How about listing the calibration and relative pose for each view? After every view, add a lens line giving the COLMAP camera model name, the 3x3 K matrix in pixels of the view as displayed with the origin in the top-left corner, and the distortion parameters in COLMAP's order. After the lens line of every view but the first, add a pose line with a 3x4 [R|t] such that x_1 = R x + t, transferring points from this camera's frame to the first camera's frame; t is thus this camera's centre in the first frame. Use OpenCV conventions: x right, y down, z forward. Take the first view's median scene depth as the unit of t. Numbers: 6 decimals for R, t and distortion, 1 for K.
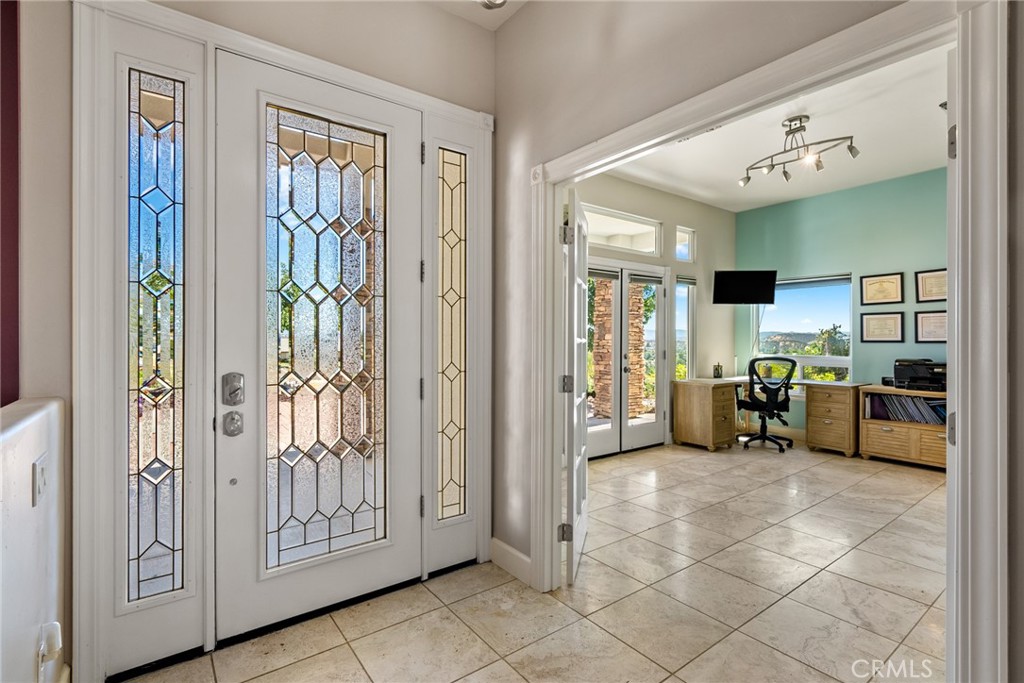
lens RADIAL K [[477.4, 0, 512.1], [0, 477.4, 335.2], [0, 0, 1]] dist [-0.002697, -0.000477]
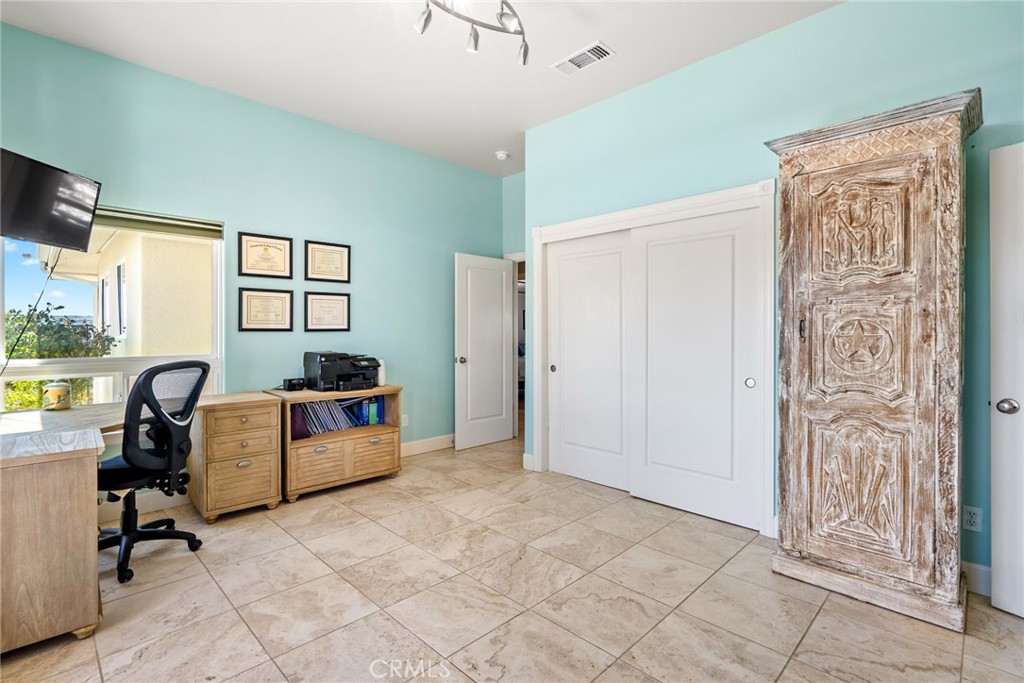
lens RADIAL K [[477.4, 0, 512.1], [0, 477.4, 335.2], [0, 0, 1]] dist [-0.002697, -0.000477]
pose [[-0.142987, -0.006458, 0.989703, 0.022559], [-0.002956, 0.999977, 0.006098, 0.016002], [-0.989720, -0.002054, -0.143003, 0.767064]]
